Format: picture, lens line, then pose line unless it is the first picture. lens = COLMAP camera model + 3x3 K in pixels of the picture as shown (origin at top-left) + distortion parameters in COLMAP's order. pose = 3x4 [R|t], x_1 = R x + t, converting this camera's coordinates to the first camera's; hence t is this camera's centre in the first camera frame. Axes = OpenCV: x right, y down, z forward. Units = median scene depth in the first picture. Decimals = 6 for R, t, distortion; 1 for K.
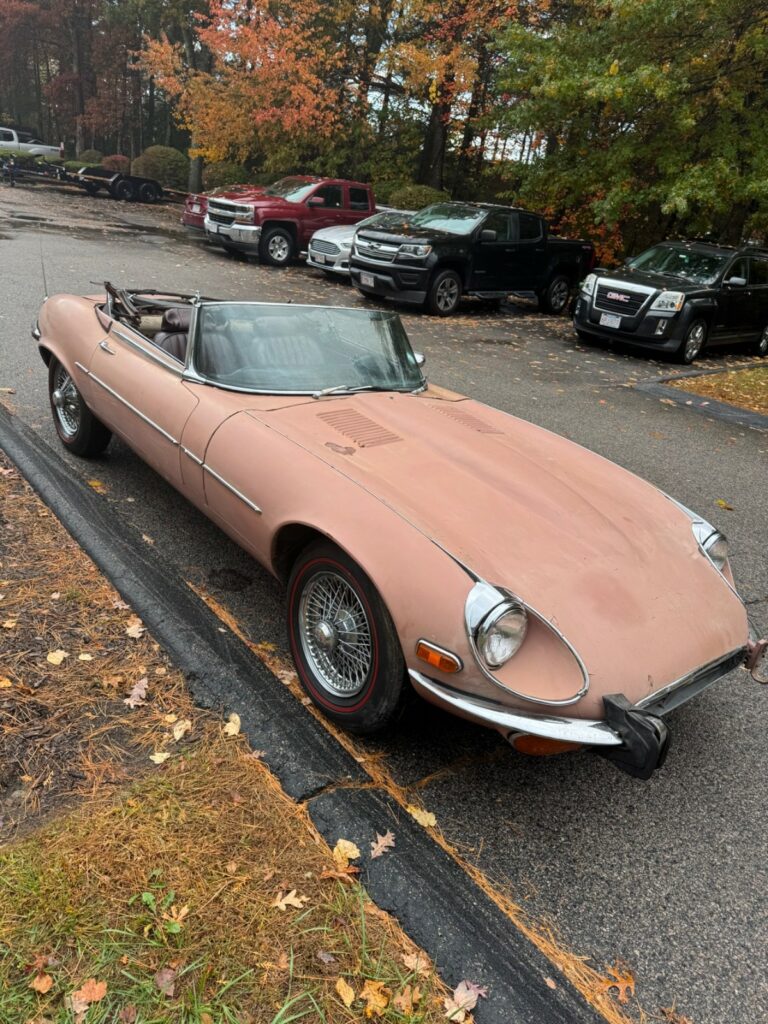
lens RADIAL K [[738.6, 0, 386.9], [0, 738.6, 513.7], [0, 0, 1]] dist [0.005222, -0.010700]
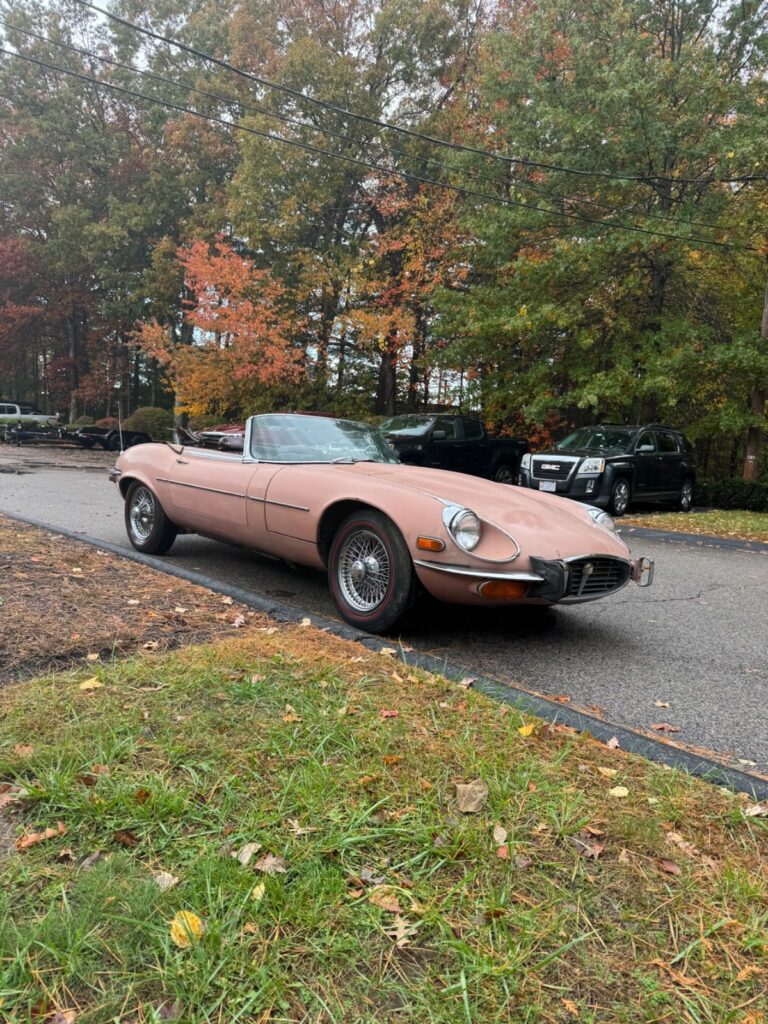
lens RADIAL K [[719.0, 0, 384.0], [0, 719.0, 512.0], [0, 0, 1]] dist [0.189748, -0.425469]
pose [[0.995298, -0.086476, 0.043630, -0.013318], [0.095688, 0.947686, -0.304525, 0.080979], [-0.015013, 0.307268, 0.951505, -0.078437]]
